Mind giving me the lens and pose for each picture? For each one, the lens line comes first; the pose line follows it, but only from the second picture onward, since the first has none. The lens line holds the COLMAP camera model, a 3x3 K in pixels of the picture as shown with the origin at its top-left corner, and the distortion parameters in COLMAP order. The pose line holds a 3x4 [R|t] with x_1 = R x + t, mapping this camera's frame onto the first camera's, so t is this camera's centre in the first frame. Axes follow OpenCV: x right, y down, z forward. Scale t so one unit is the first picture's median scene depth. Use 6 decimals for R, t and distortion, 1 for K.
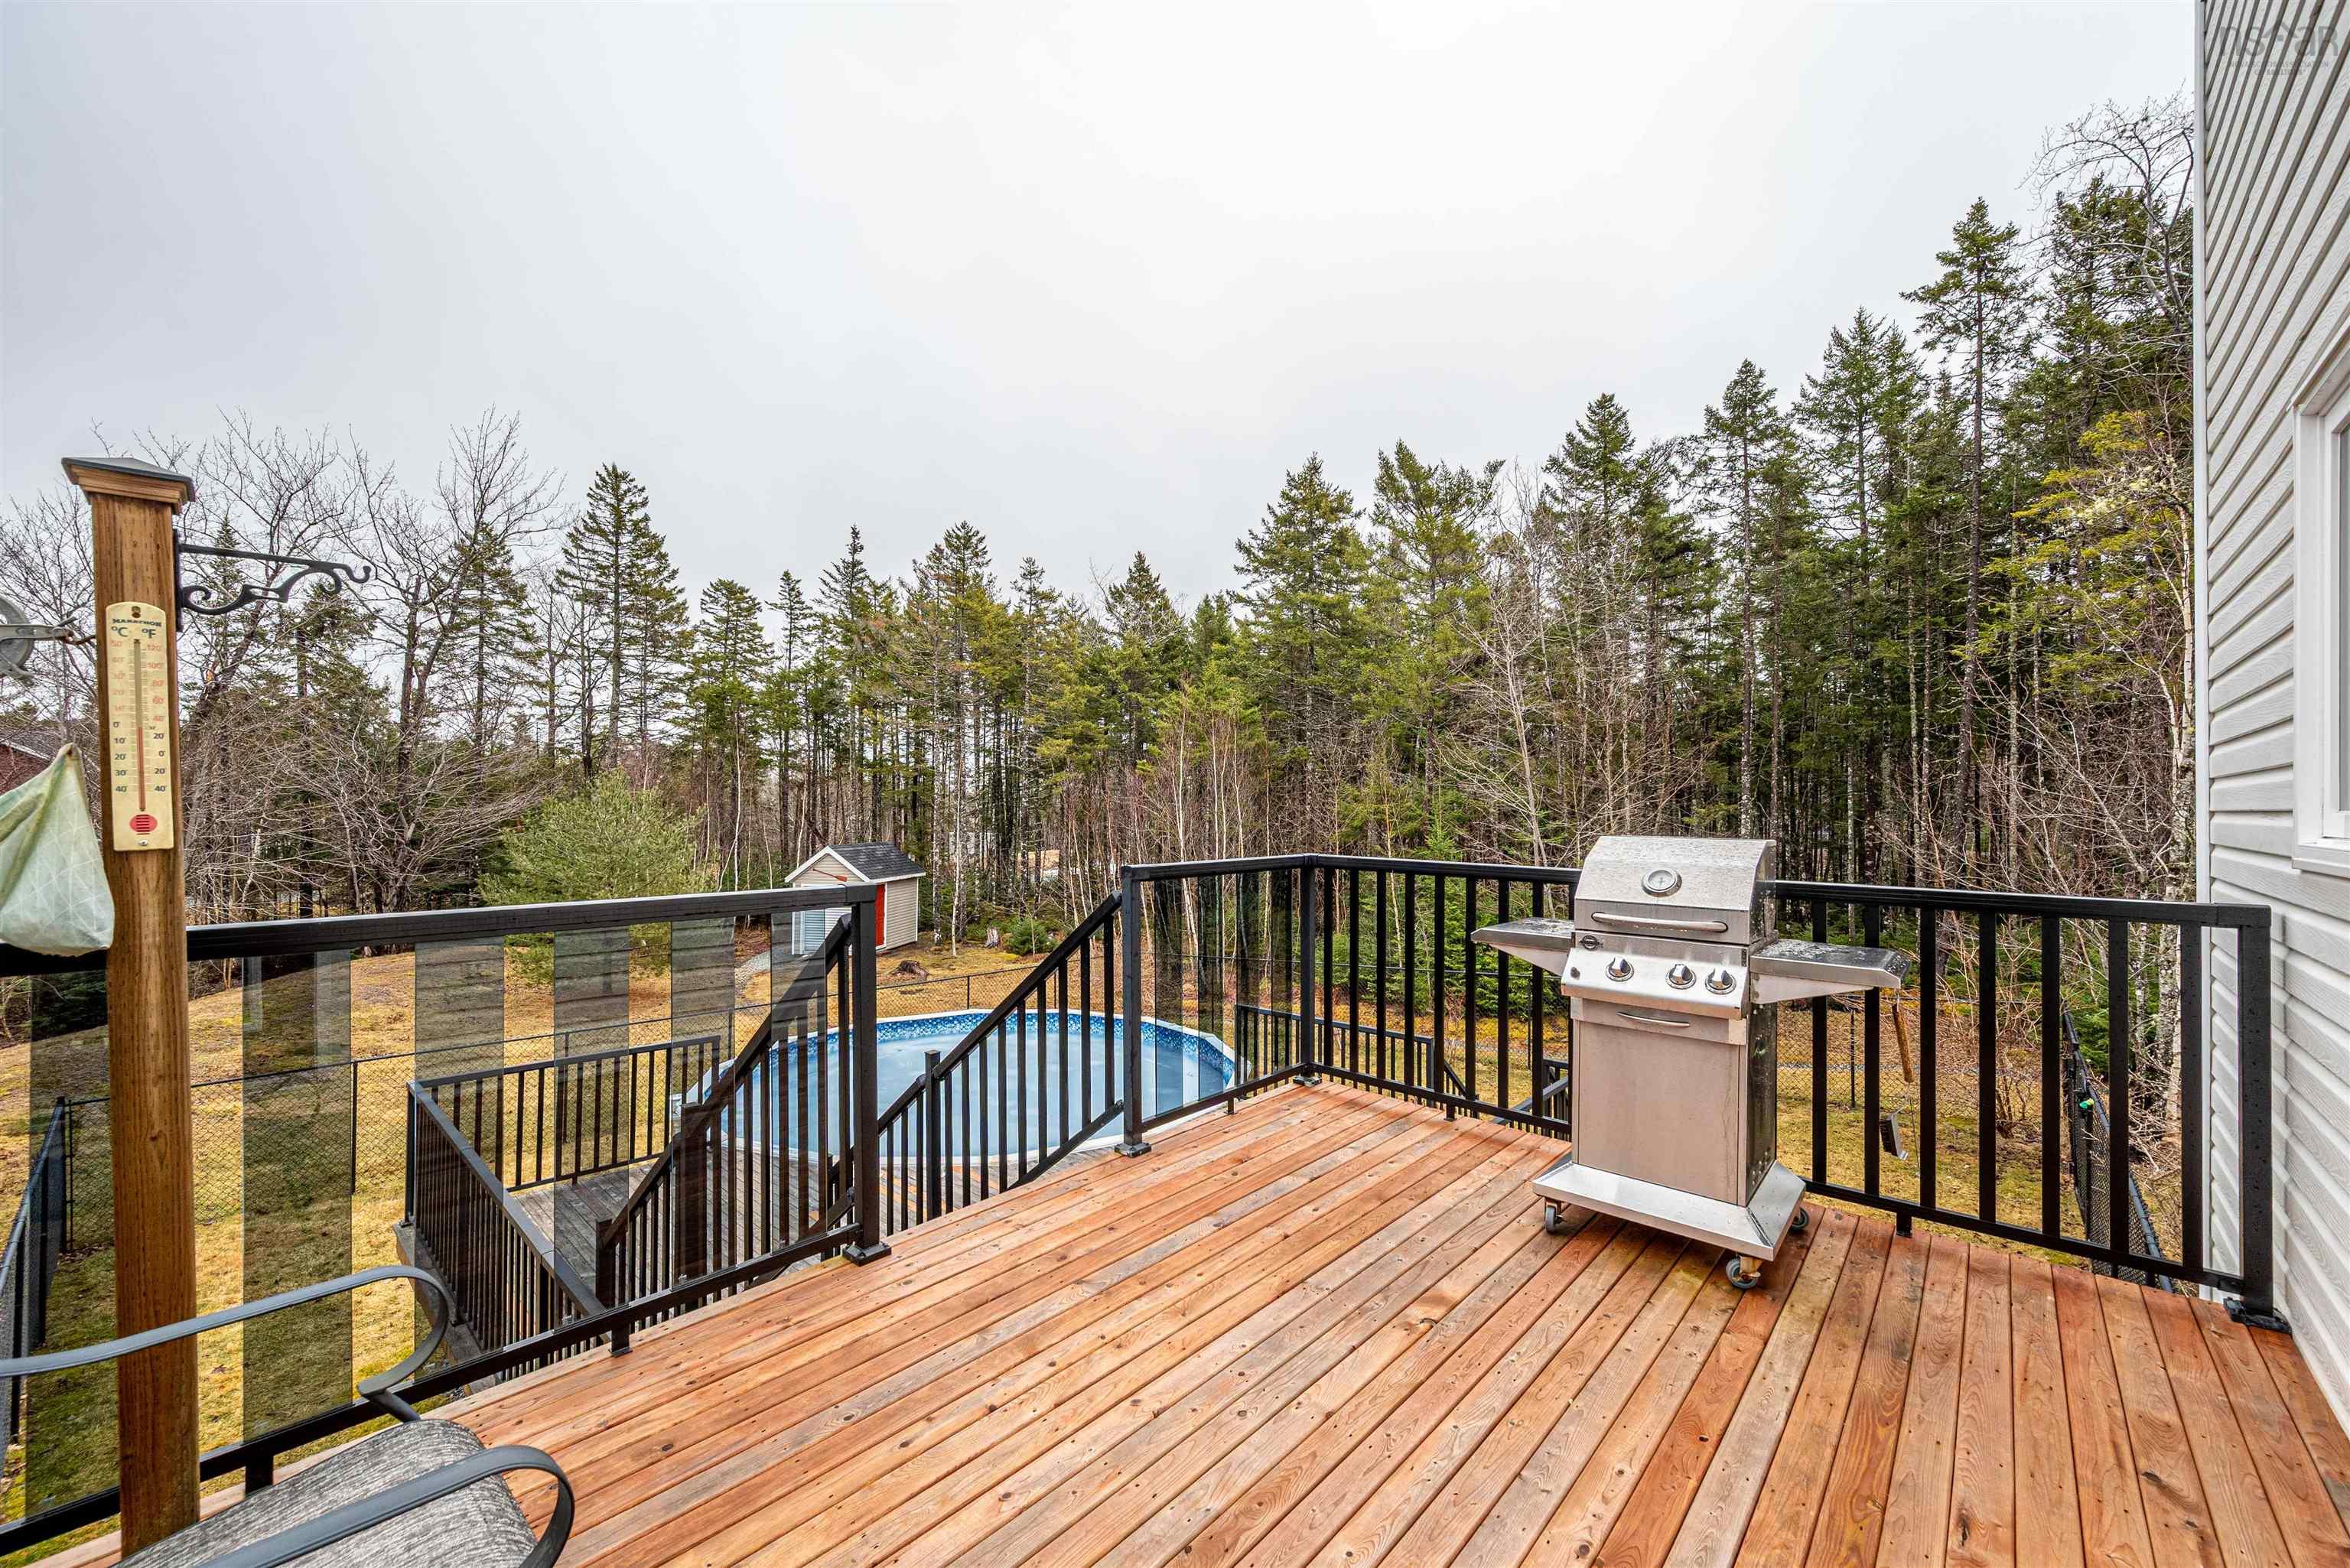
lens RADIAL K [[906.9, 0, 1155.1], [0, 906.9, 812.9], [0, 0, 1]] dist [0.001211, 0.000800]
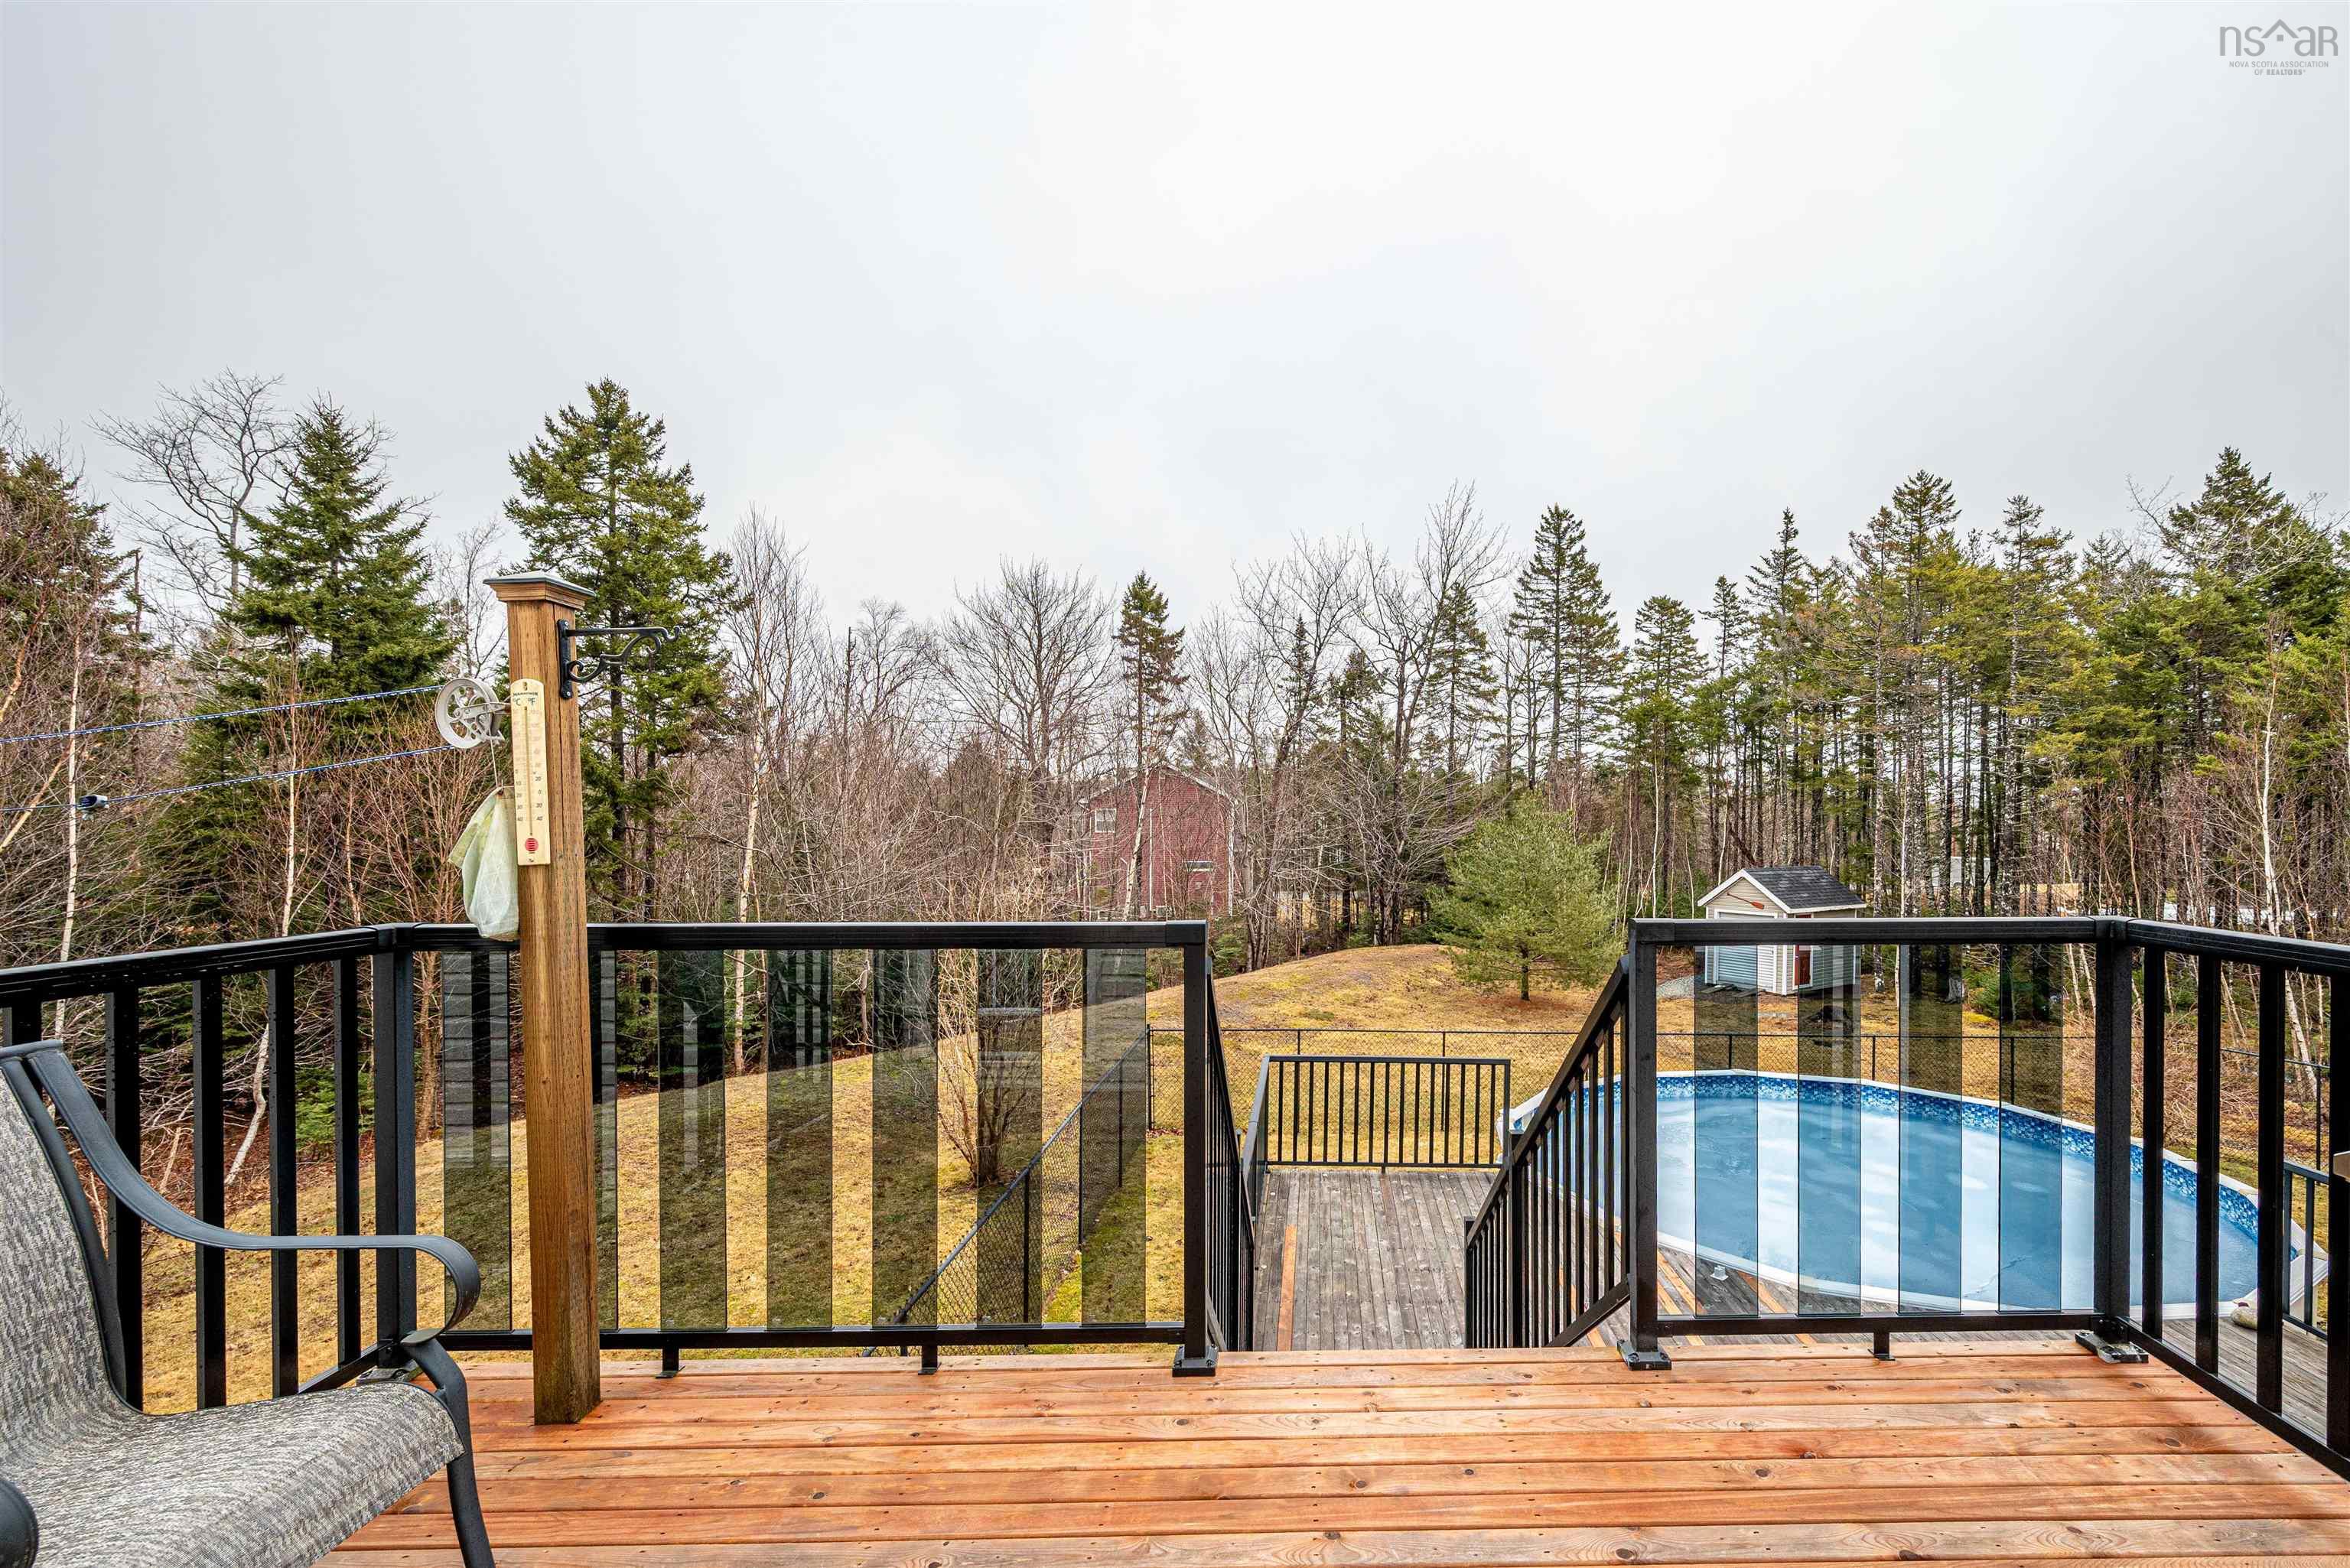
lens RADIAL K [[952.3, 0, 1342.2], [0, 952.3, 842.8], [0, 0, 1]] dist [-0.003428, 0.000309]
pose [[0.702889, 0.009229, -0.711240, 0.036596], [-0.001526, 0.999933, 0.011467, -0.000443], [0.711298, -0.006974, 0.702856, 0.044720]]
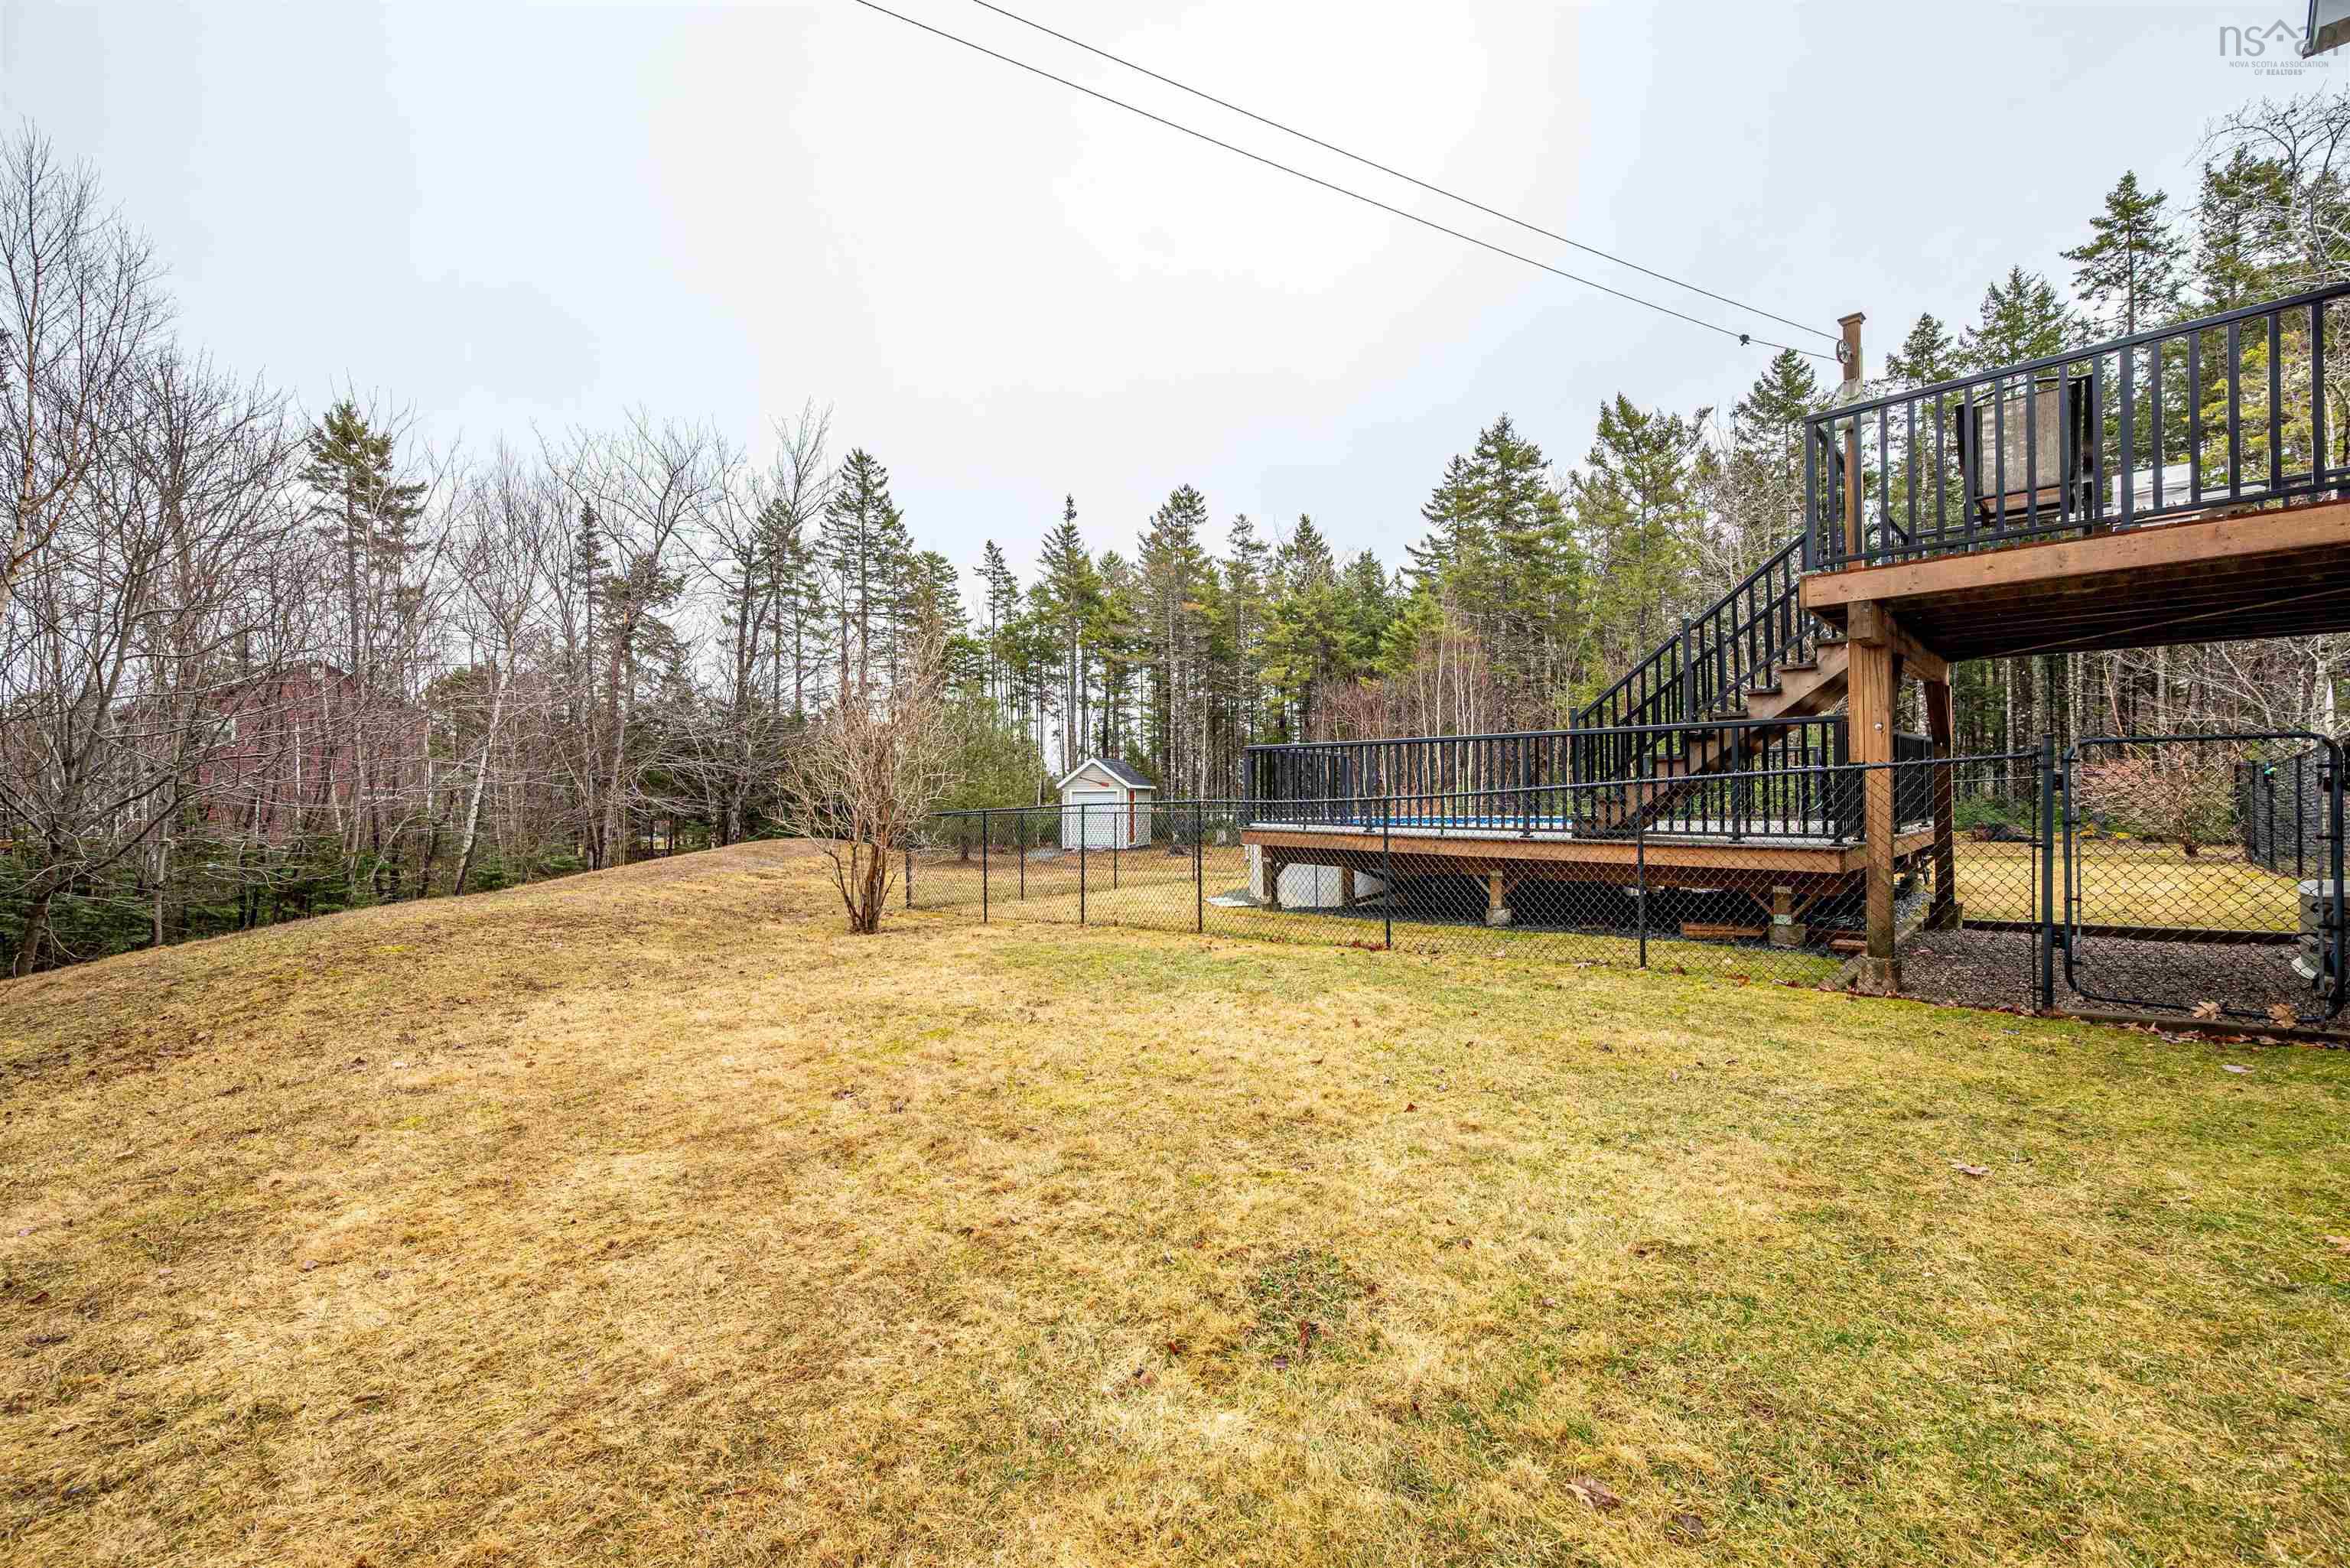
lens RADIAL K [[906.9, 0, 1144.8], [0, 906.9, 774.8], [0, 0, 1]] dist [0.001211, 0.000800]
pose [[0.998206, -0.013133, -0.058416, -0.232673], [0.011357, 0.999466, -0.030640, 0.098529], [0.058787, 0.029922, 0.997822, -0.175333]]
